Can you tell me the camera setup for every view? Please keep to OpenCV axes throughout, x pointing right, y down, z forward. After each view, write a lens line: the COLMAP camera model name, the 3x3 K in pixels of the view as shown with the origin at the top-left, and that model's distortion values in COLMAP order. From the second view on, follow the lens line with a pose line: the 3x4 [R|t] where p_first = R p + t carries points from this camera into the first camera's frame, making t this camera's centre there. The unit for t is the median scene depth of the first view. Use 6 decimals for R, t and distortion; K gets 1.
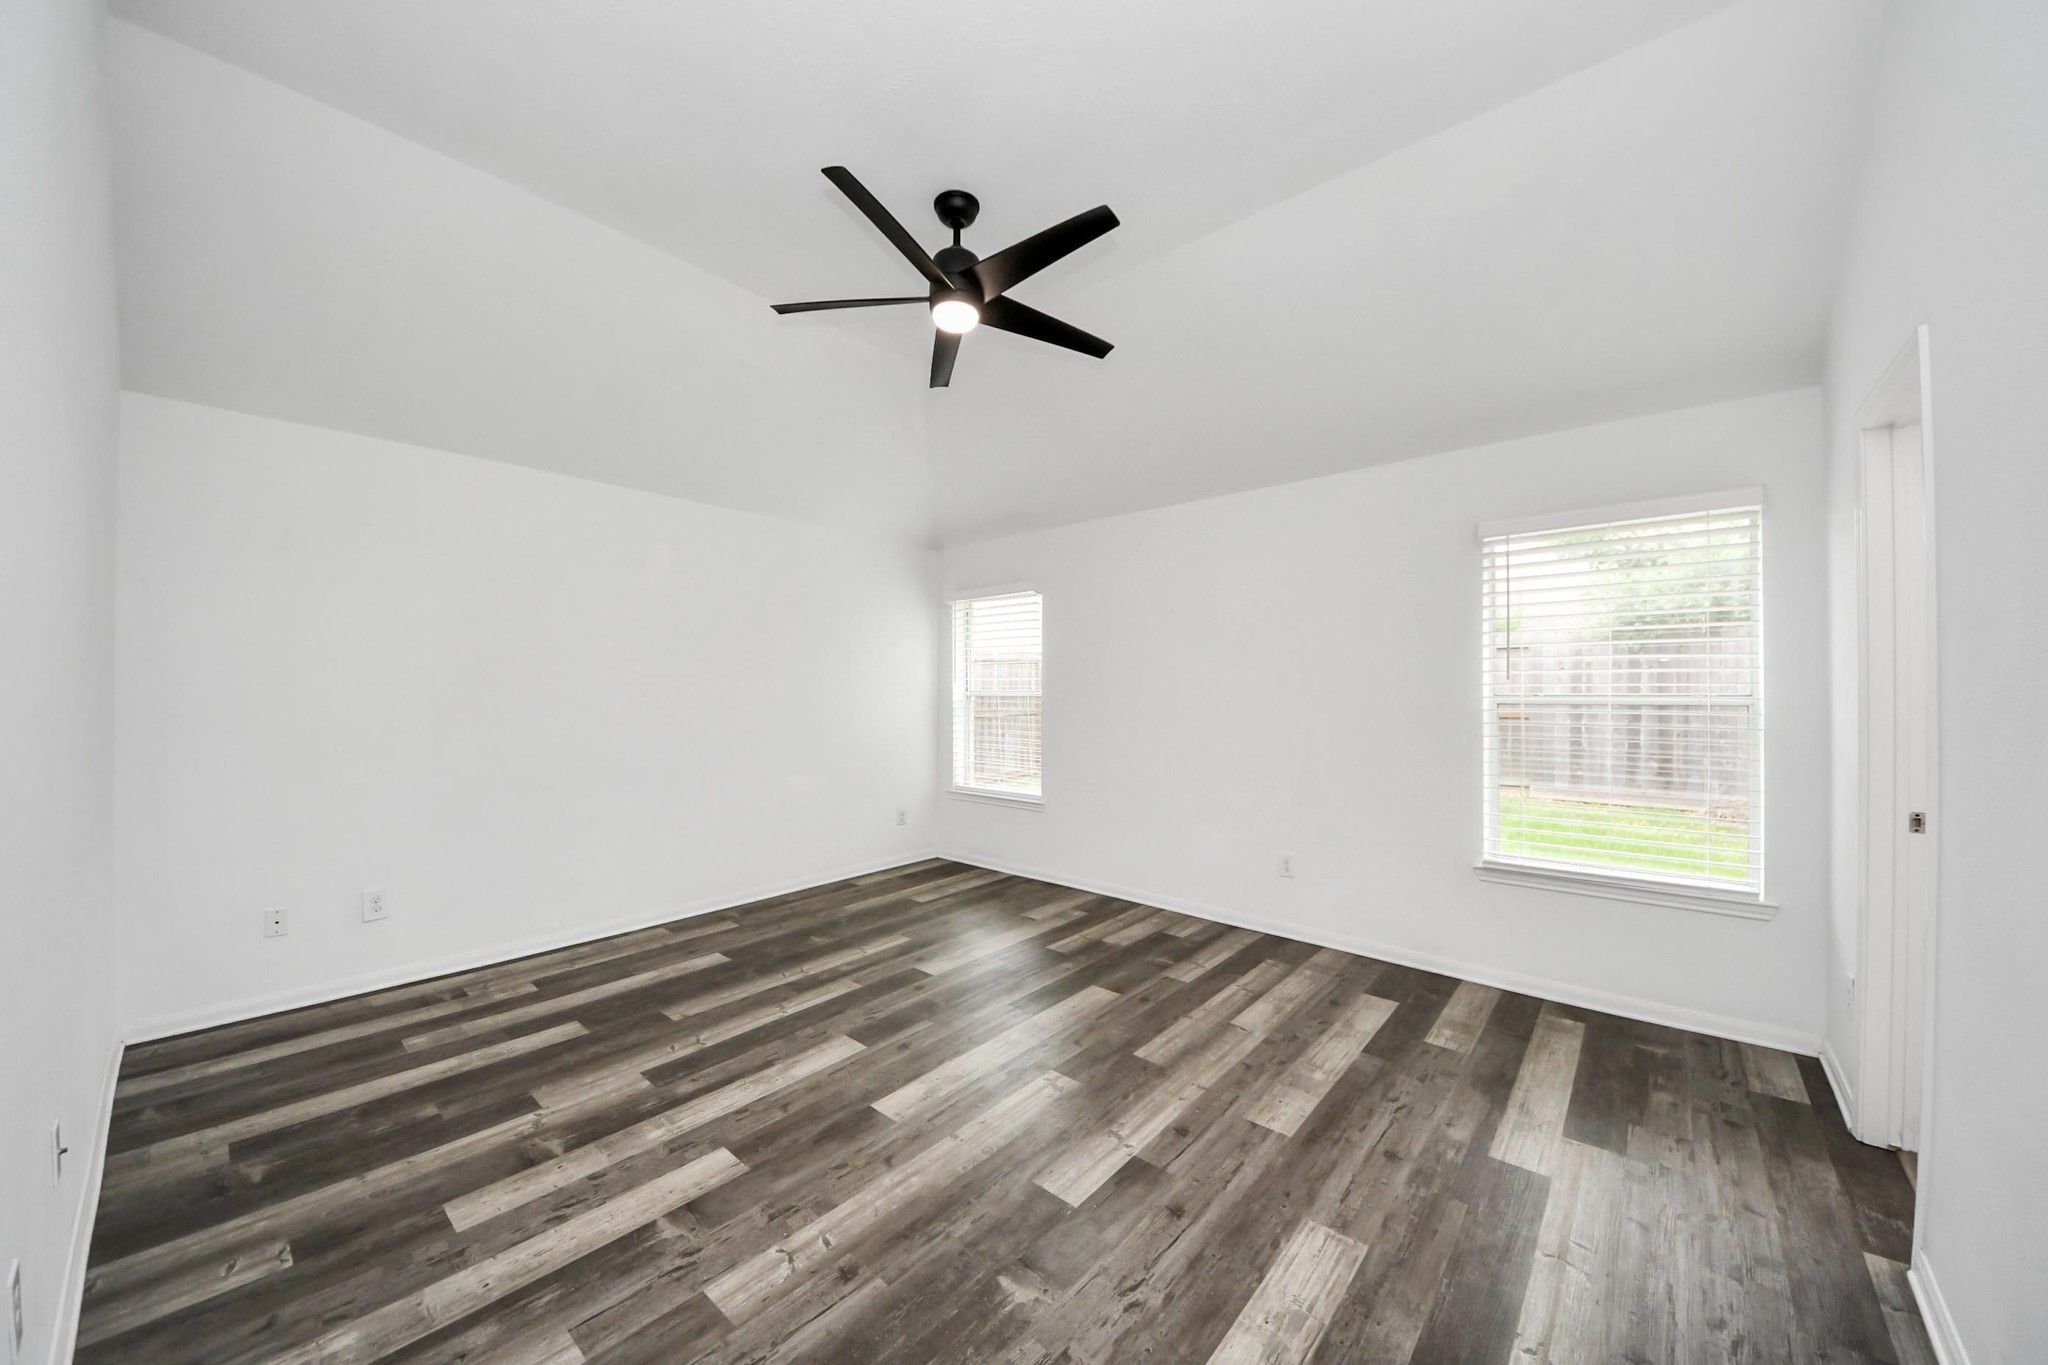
lens RADIAL K [[740.2, 0, 1031.5], [0, 740.2, 683.7], [0, 0, 1]] dist [0.007144, -0.008248]
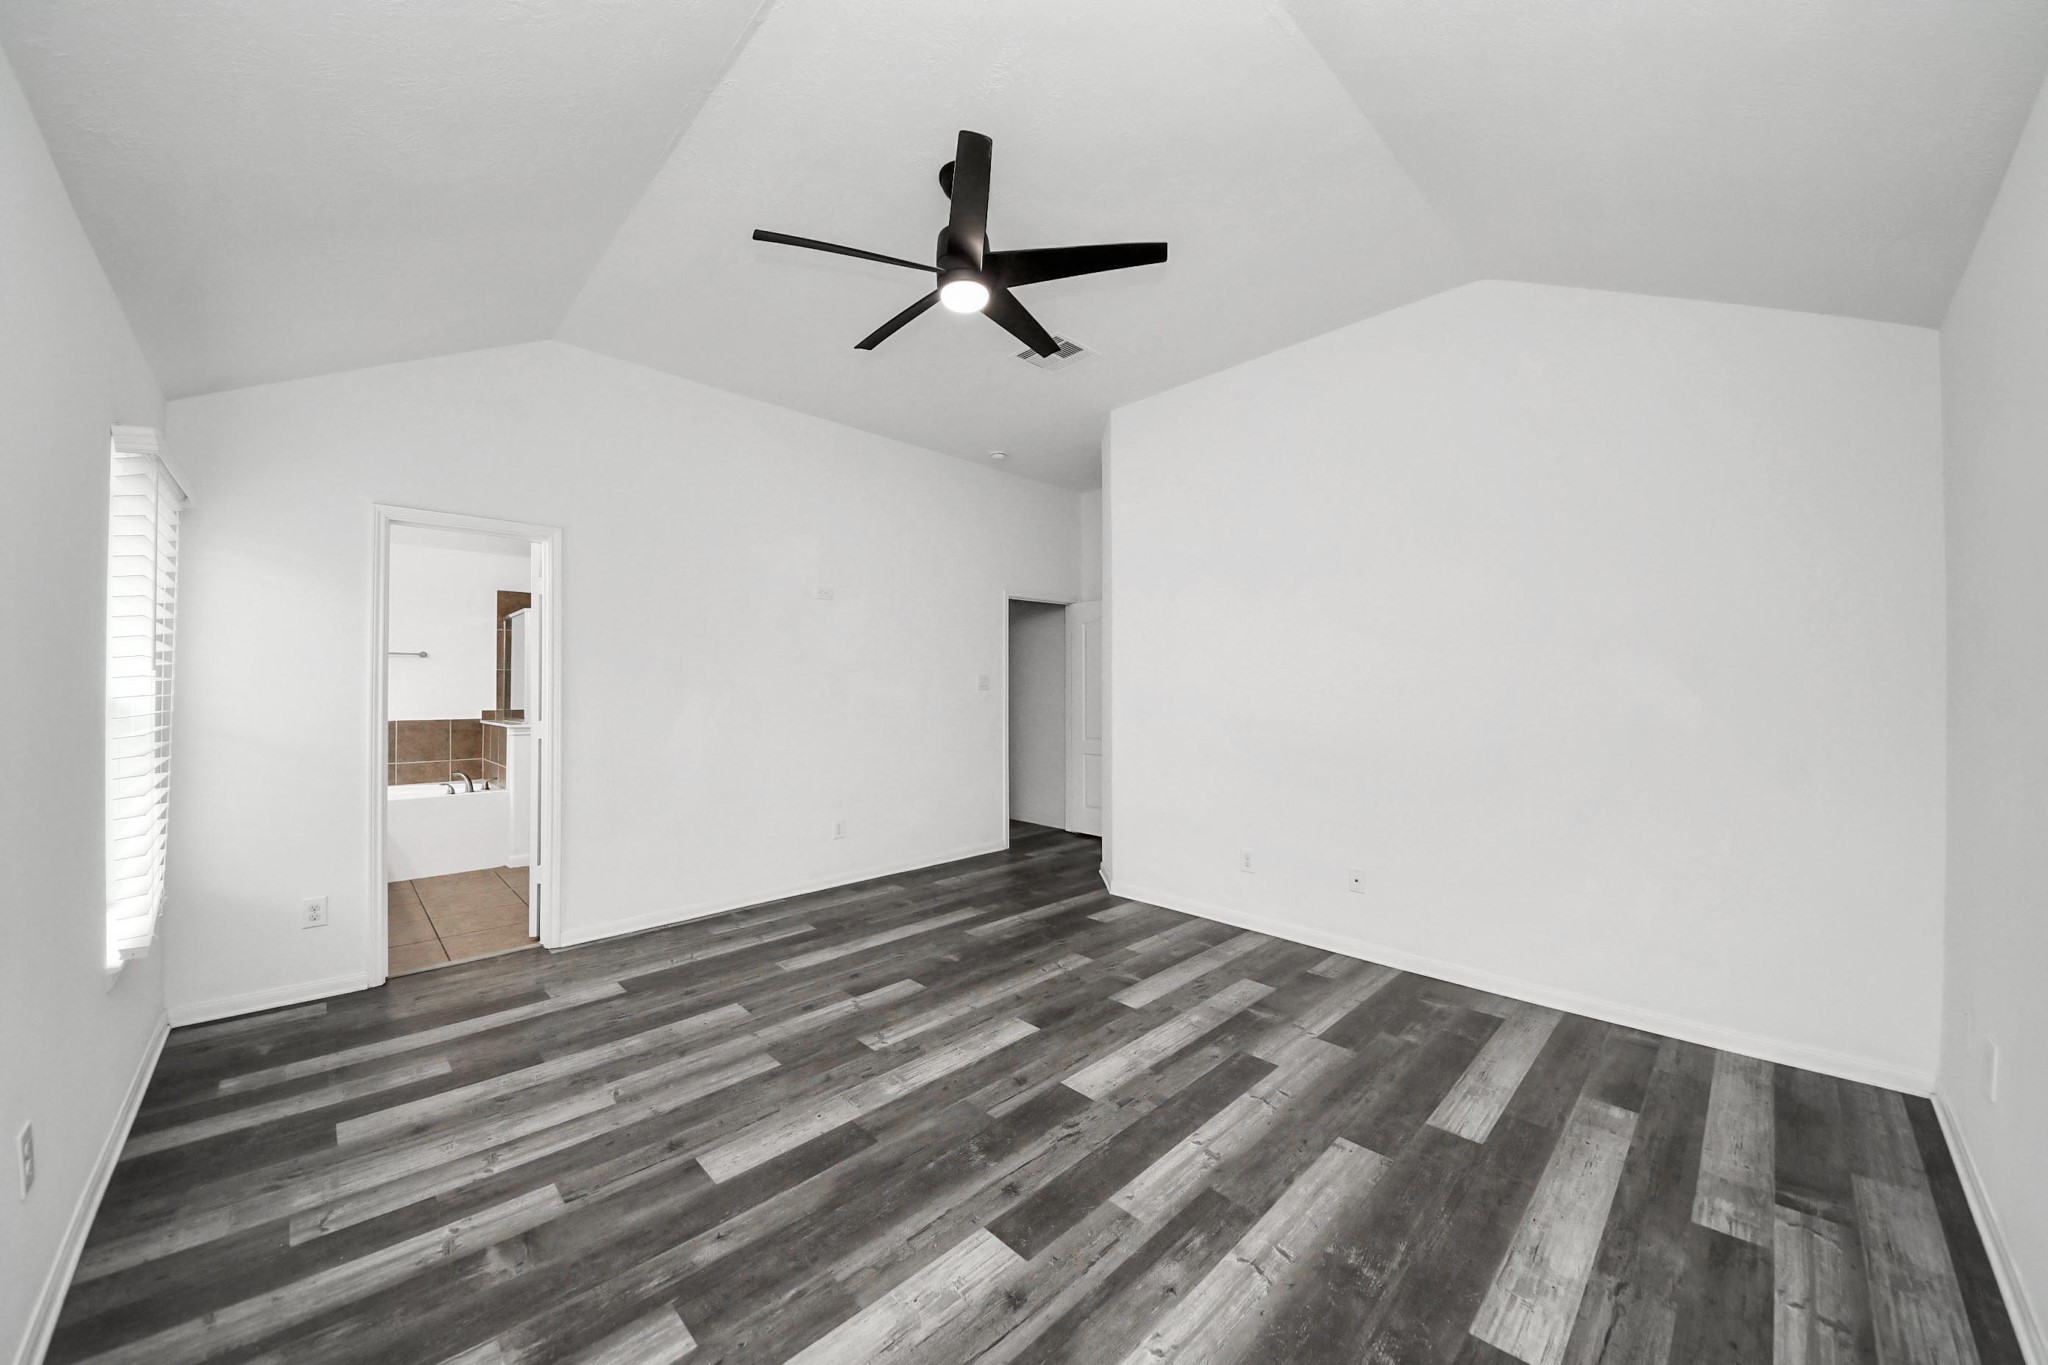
lens RADIAL K [[740.2, 0, 1028.2], [0, 740.2, 685.8], [0, 0, 1]] dist [0.007144, -0.008248]
pose [[-0.996484, 0.002071, 0.083753, -0.277481], [0.000919, 0.999904, -0.013799, 0.025826], [-0.083774, -0.013673, -0.996391, 2.041068]]
